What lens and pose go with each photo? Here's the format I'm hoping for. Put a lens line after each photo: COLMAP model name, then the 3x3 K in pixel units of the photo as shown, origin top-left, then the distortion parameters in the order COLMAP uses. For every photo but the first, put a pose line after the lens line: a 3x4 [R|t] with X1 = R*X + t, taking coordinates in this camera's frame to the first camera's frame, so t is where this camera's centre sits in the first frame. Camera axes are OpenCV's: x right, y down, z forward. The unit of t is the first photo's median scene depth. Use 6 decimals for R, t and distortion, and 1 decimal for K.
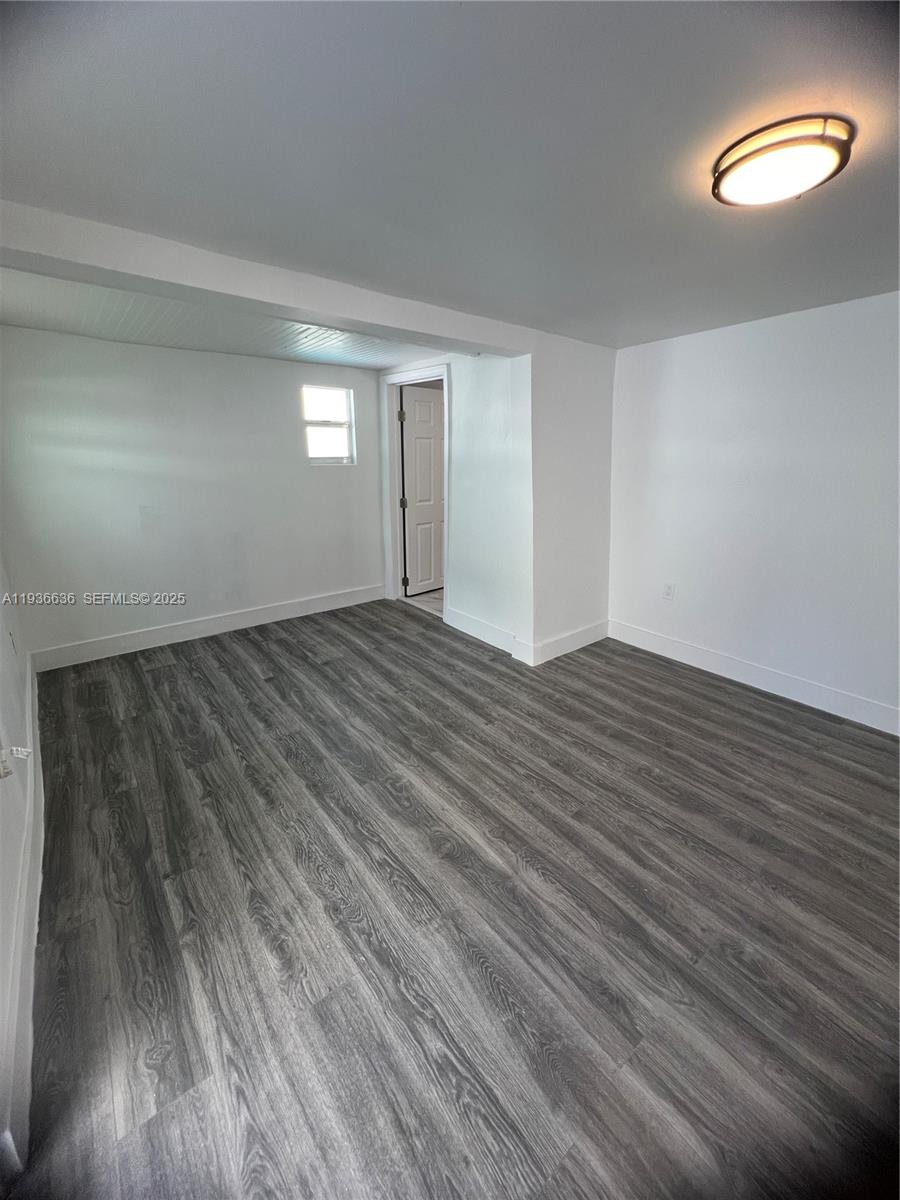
lens RADIAL K [[479.2, 0, 454.3], [0, 479.2, 599.6], [0, 0, 1]] dist [-0.002767, 0.001123]
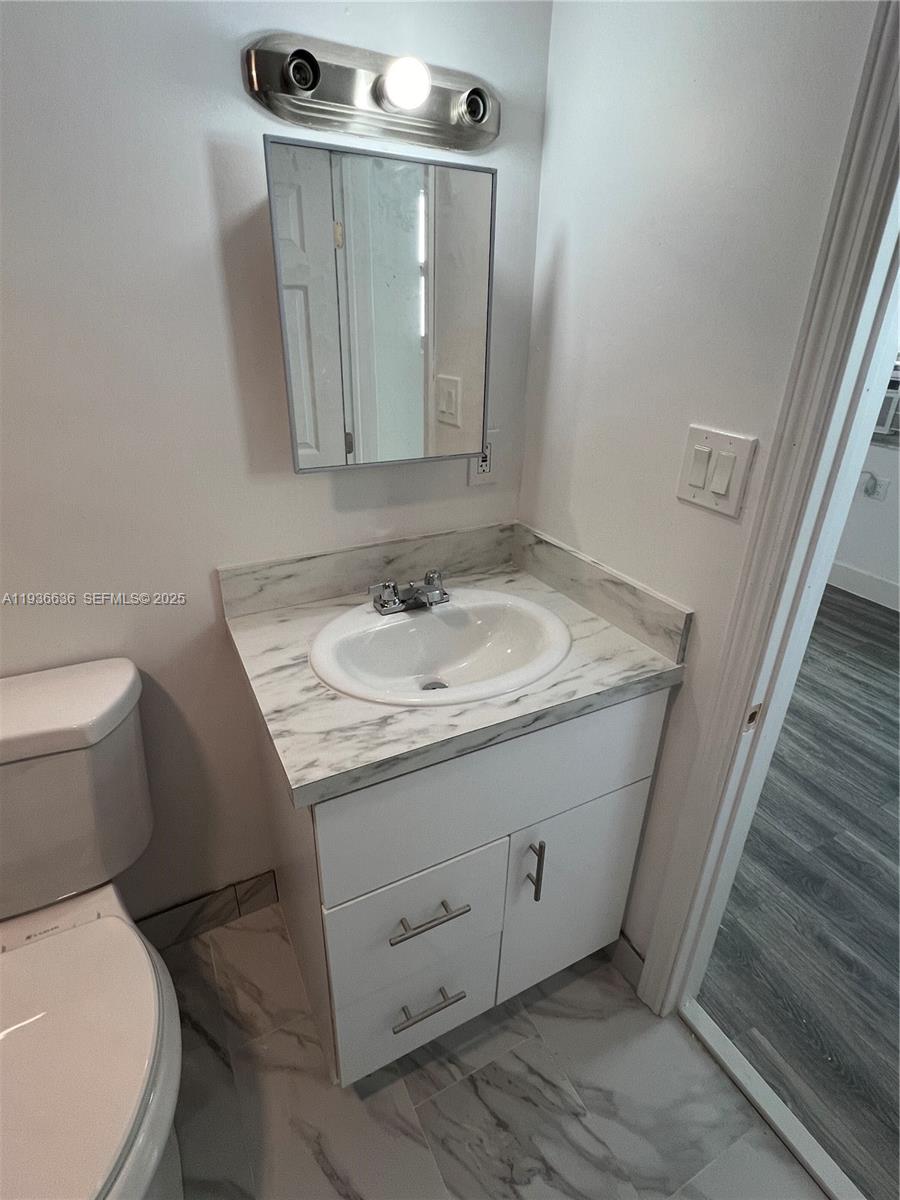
lens RADIAL K [[607.4, 0, 453.1], [0, 607.4, 595.2], [0, 0, 1]] dist [-0.005303, 0.002430]
pose [[-0.980489, -0.112291, 0.161345, 0.143714], [0.025718, 0.740451, 0.671618, -0.612357], [-0.194884, 0.662664, -0.723116, 1.917202]]
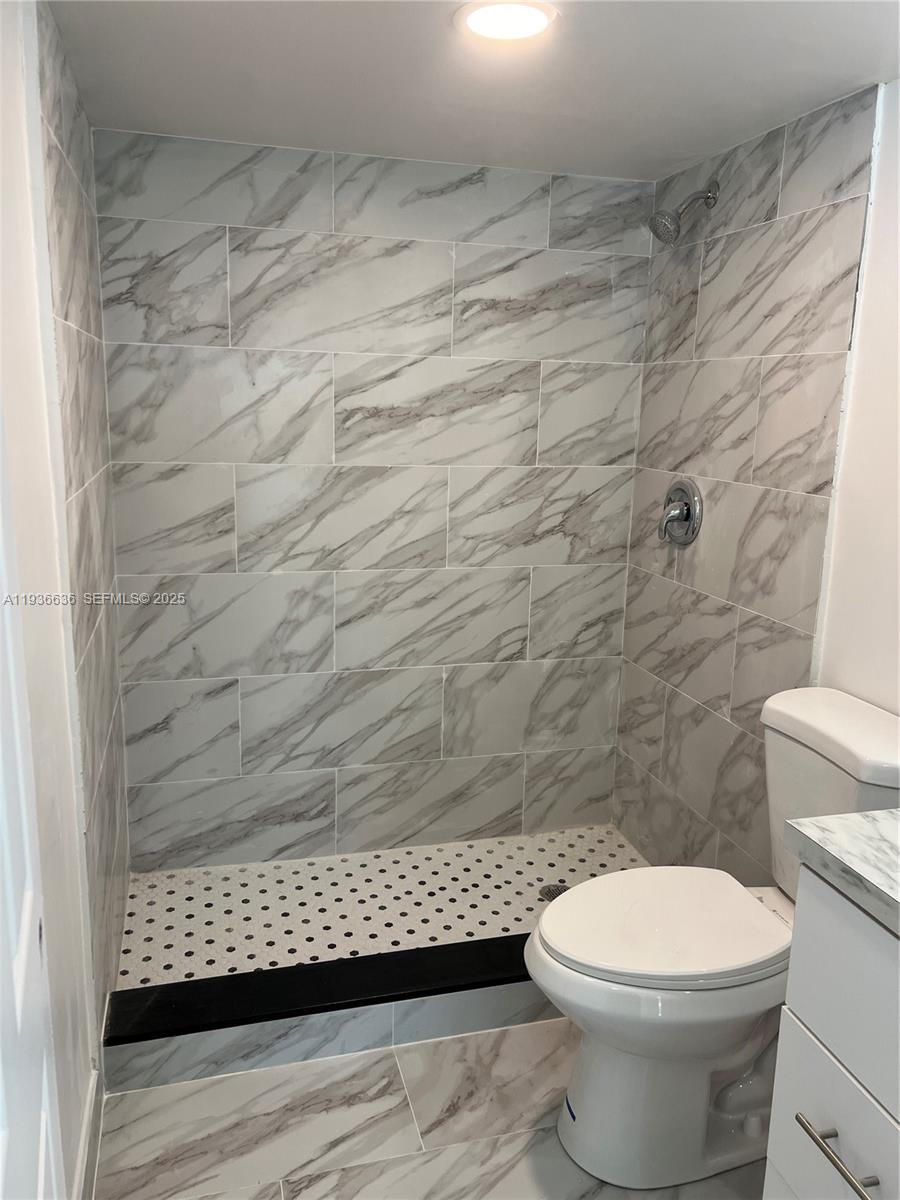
lens RADIAL K [[907.2, 0, 450.0], [0, 907.2, 595.5], [0, 0, 1]] dist [0.056427, -0.061859]
pose [[0.404423, -0.197464, 0.893001, -0.235657], [0.256599, 0.961694, 0.096445, -0.532416], [-0.877838, 0.190139, 0.439600, 1.680766]]
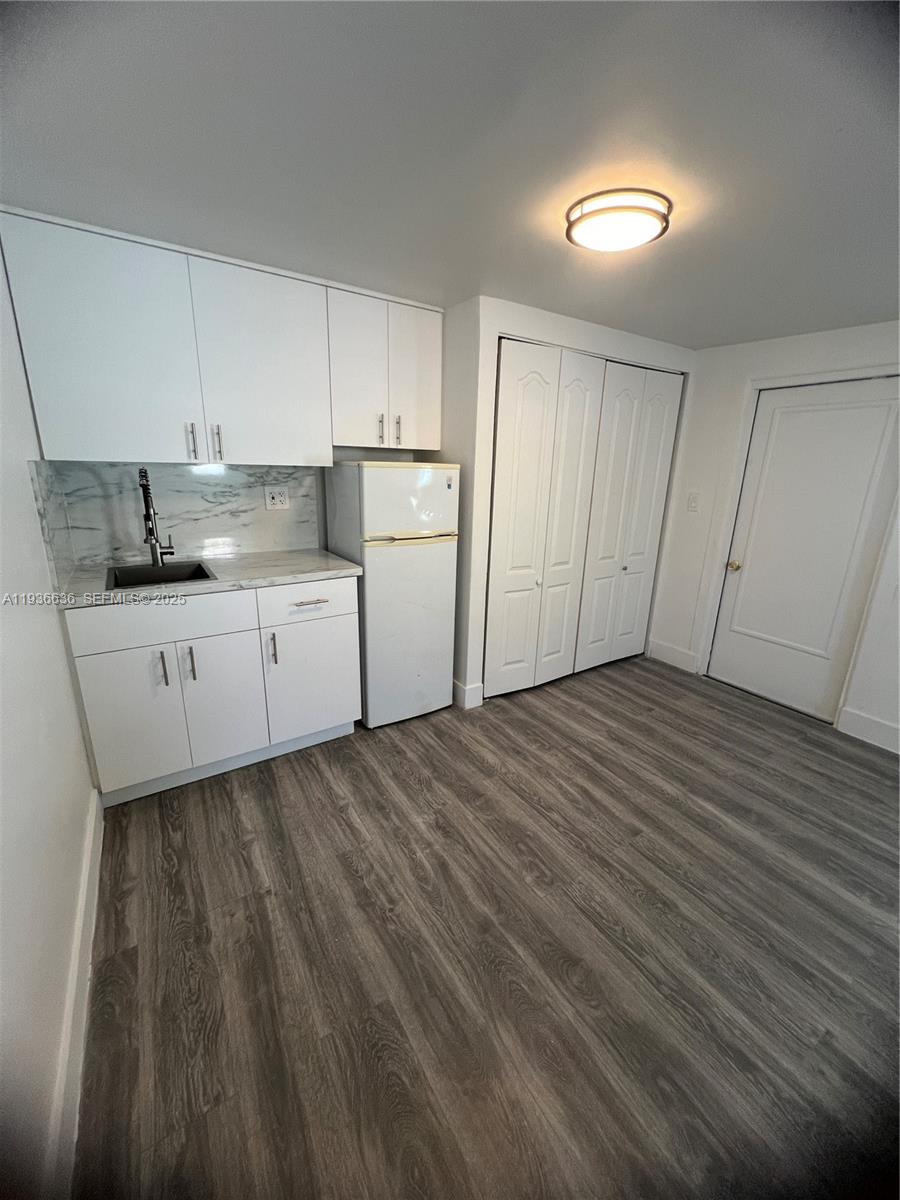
lens RADIAL K [[479.2, 0, 455.4], [0, 479.2, 599.1], [0, 0, 1]] dist [-0.002767, 0.001123]
pose [[-0.993680, -0.068597, 0.088854, 0.459172], [-0.008608, 0.835794, 0.548976, -0.394205], [-0.111922, 0.544741, -0.831102, 1.282593]]
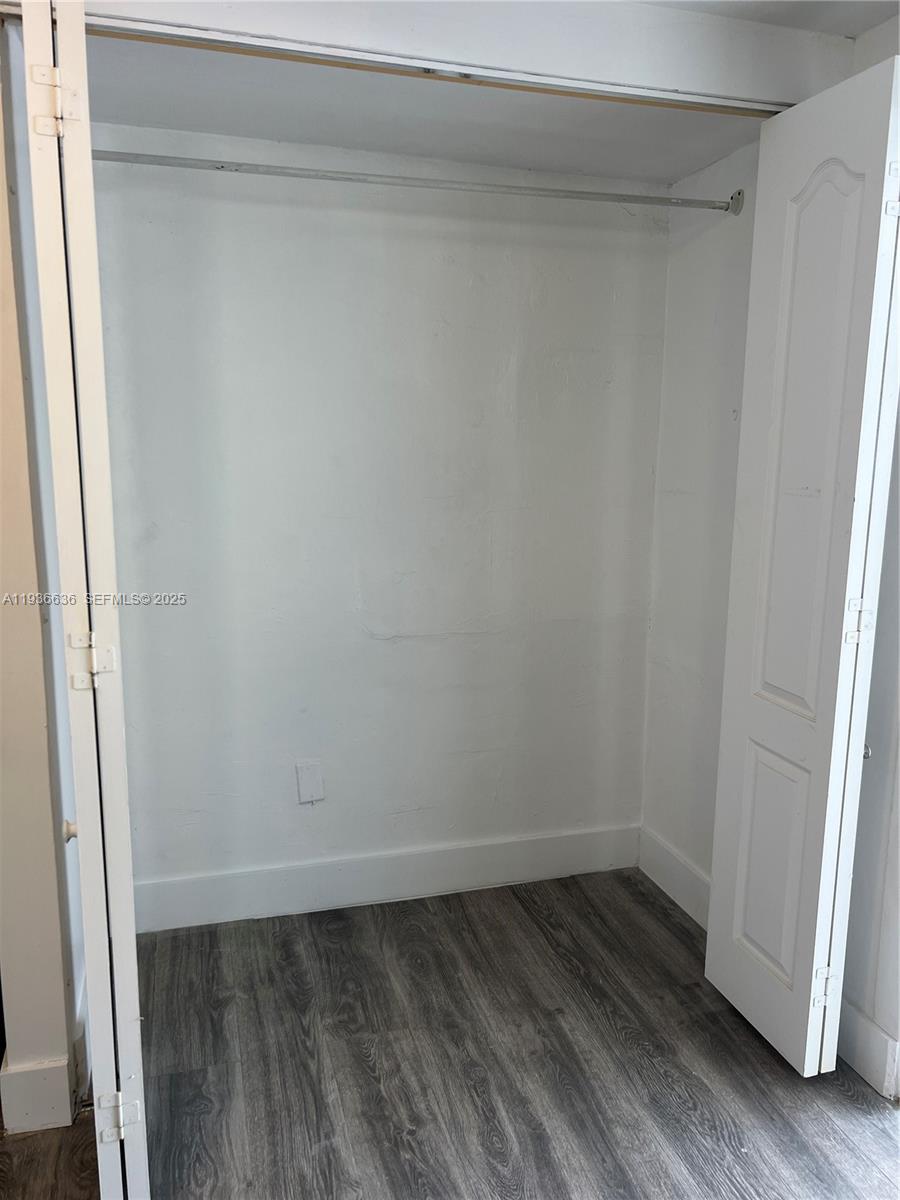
lens RADIAL K [[907.2, 0, 456.2], [0, 907.2, 599.4], [0, 0, 1]] dist [0.056427, -0.061859]
pose [[-0.924973, -0.091370, 0.368886, -0.045625], [0.089750, 0.890691, 0.445661, -0.204795], [-0.369283, 0.445332, -0.815665, 0.730104]]
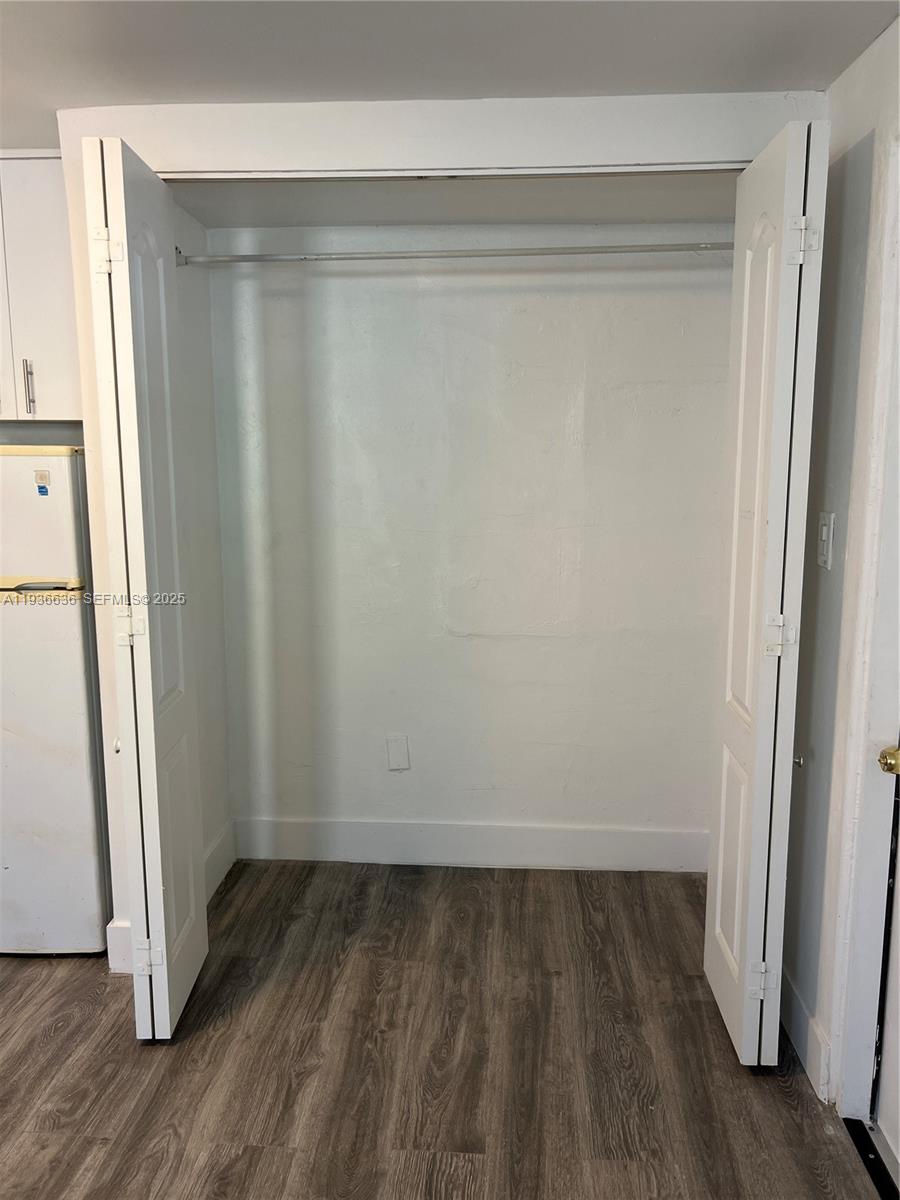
lens RADIAL K [[907.2, 0, 446.2], [0, 907.2, 591.0], [0, 0, 1]] dist [0.056427, -0.061859]
pose [[-0.738094, -0.116349, 0.664590, -0.380548], [0.193293, 0.907266, 0.373506, -0.216822], [-0.646417, 0.404144, -0.647158, 0.699840]]
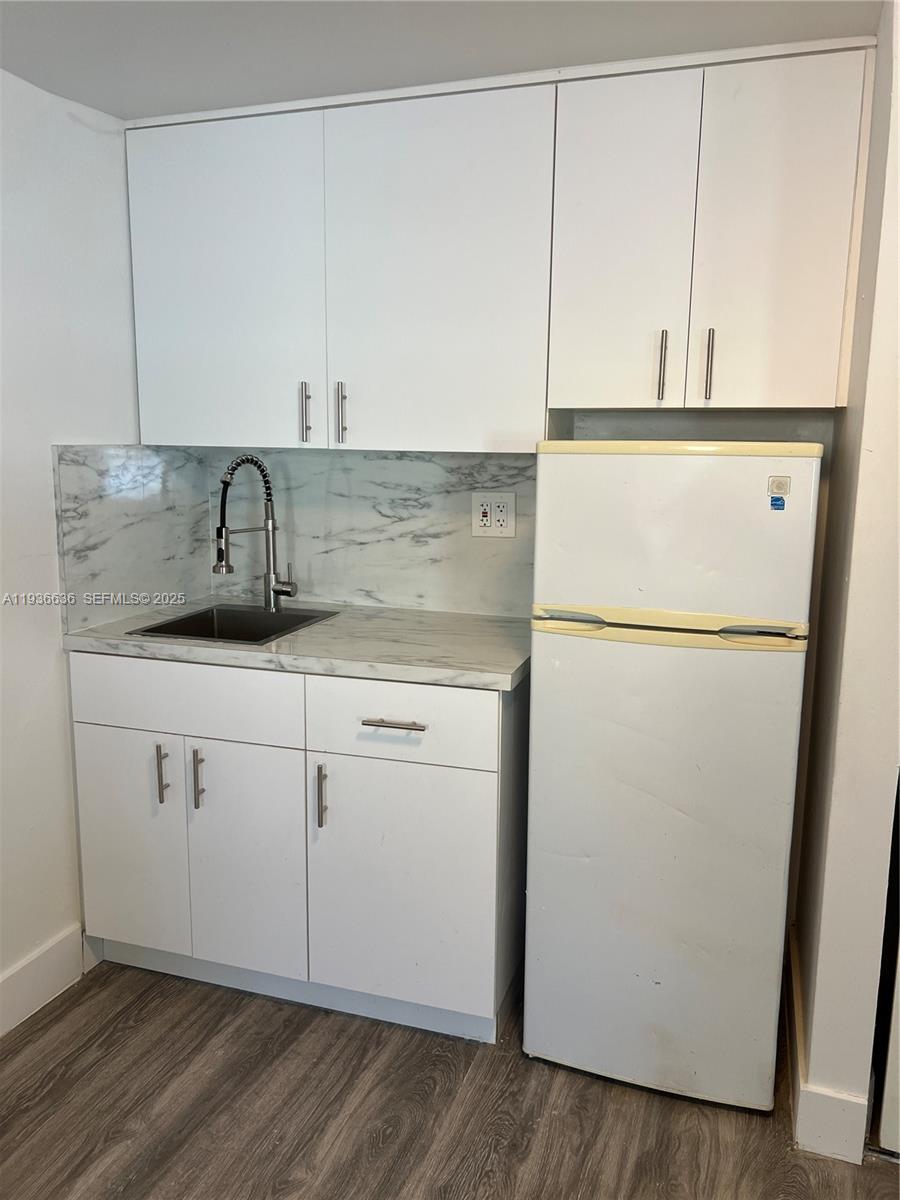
lens RADIAL K [[907.2, 0, 448.0], [0, 907.2, 595.8], [0, 0, 1]] dist [0.056427, -0.061859]
pose [[-0.525407, -0.164020, 0.834892, 0.111984], [0.237628, 0.913912, 0.329085, -0.263496], [-0.816995, 0.371297, -0.441200, 0.856035]]
